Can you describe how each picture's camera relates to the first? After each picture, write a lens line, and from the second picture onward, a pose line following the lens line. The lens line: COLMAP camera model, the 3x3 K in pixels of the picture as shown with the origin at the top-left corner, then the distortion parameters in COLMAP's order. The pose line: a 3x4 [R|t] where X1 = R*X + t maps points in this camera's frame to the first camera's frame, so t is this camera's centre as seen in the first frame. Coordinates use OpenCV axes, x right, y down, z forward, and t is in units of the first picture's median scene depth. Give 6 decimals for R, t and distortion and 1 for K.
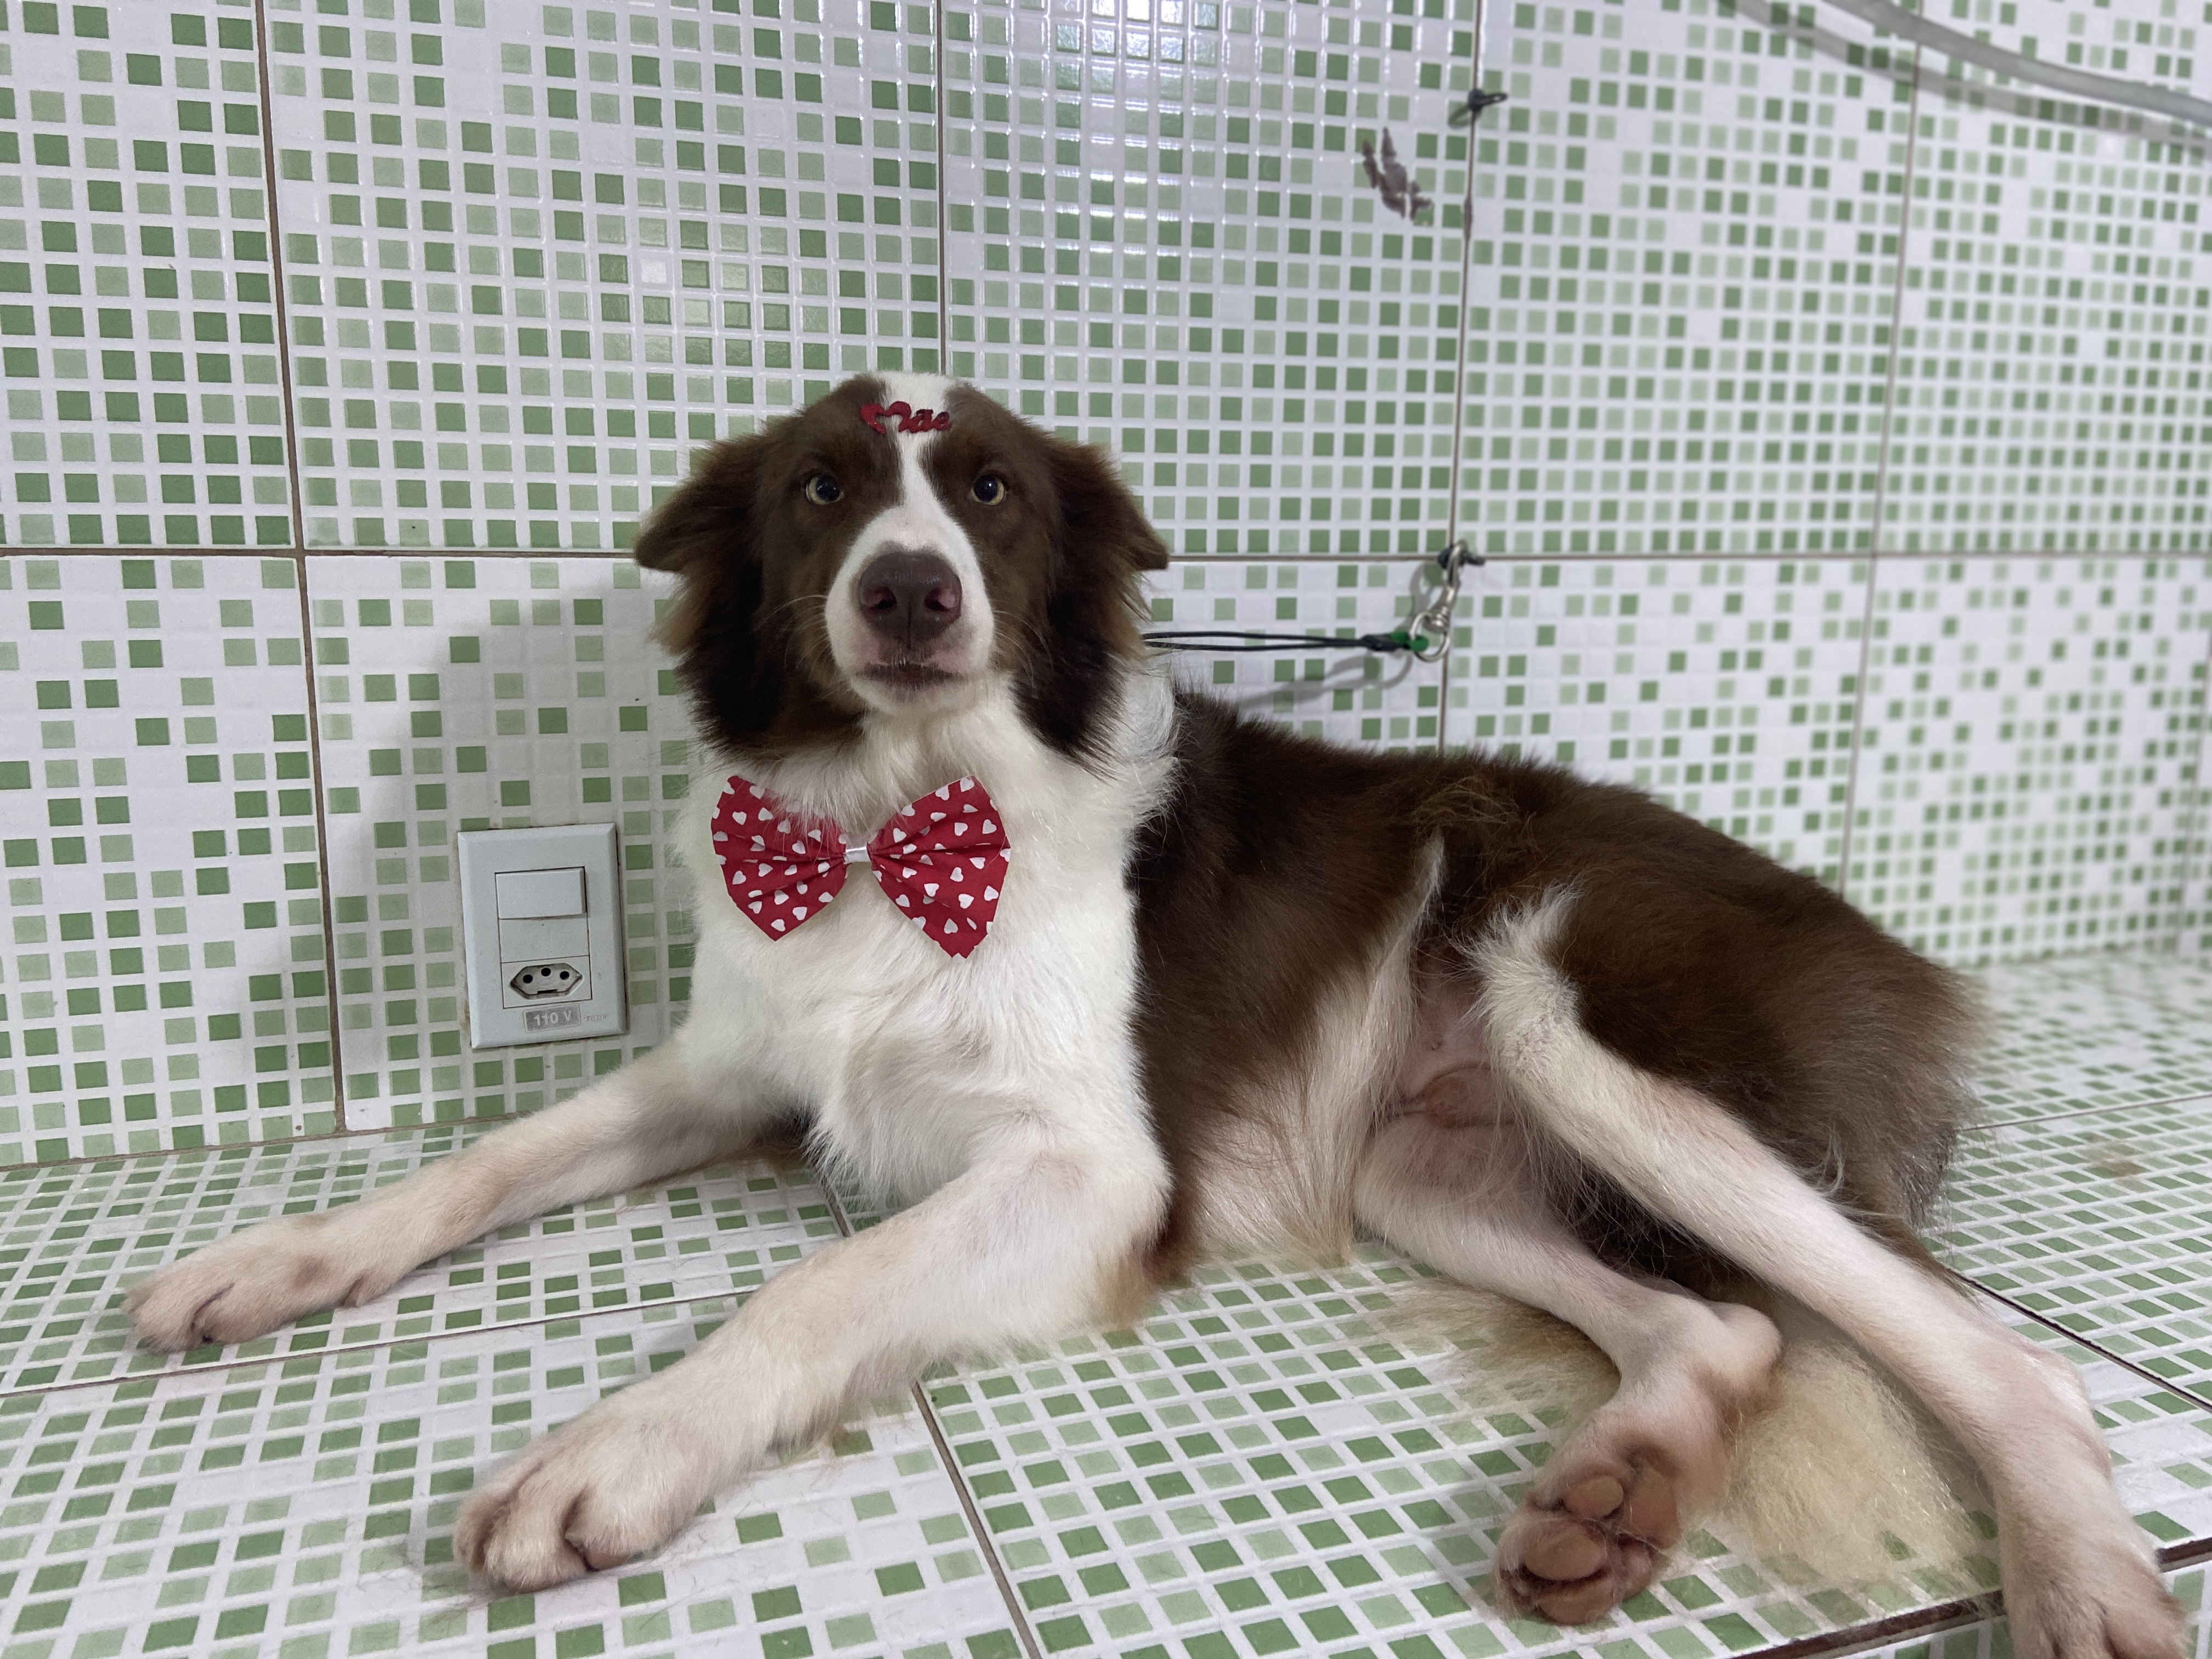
lens RADIAL K [[1674.5, 0, 1095.2], [0, 1674.5, 811.9], [0, 0, 1]] dist [0.132062, -0.178415]
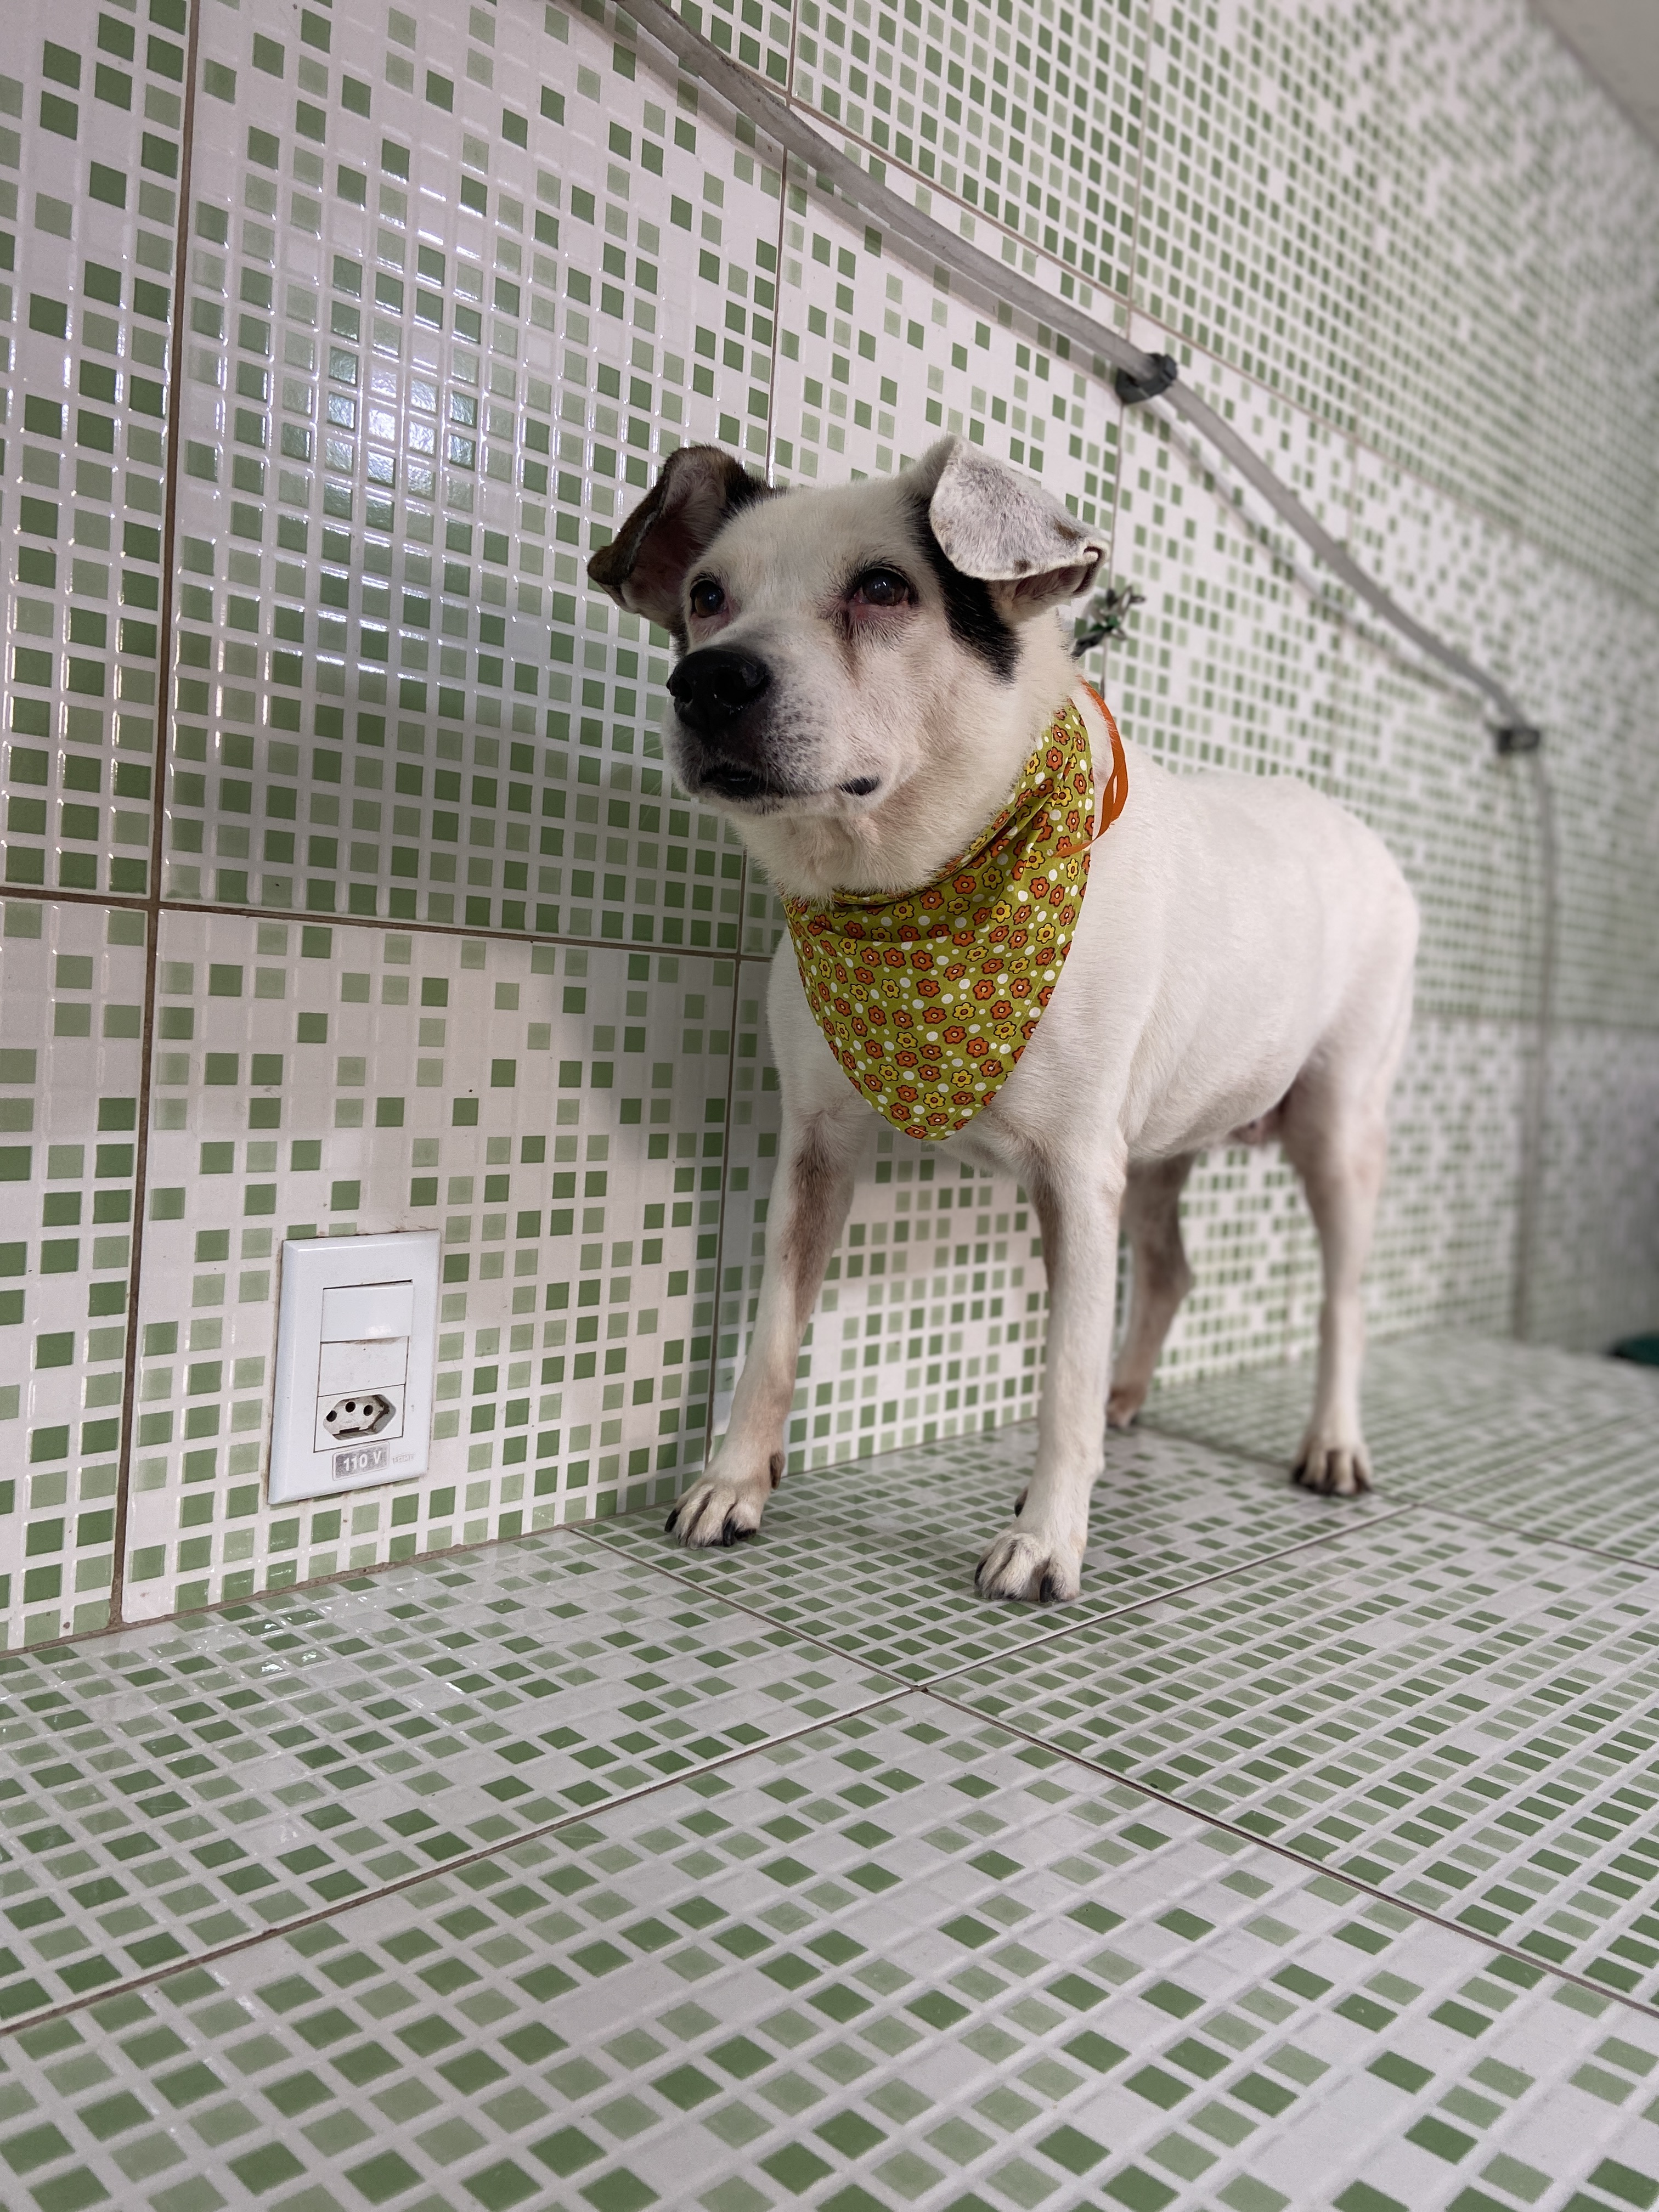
lens RADIAL K [[1674.5, 0, 838.6], [0, 1674.5, 1072.2], [0, 0, 1]] dist [0.132062, -0.178415]
pose [[0.889646, 0.027494, 0.455823, -0.445226], [0.025161, 0.993718, -0.109045, 0.023486], [-0.455958, 0.108481, 0.883365, 0.101013]]
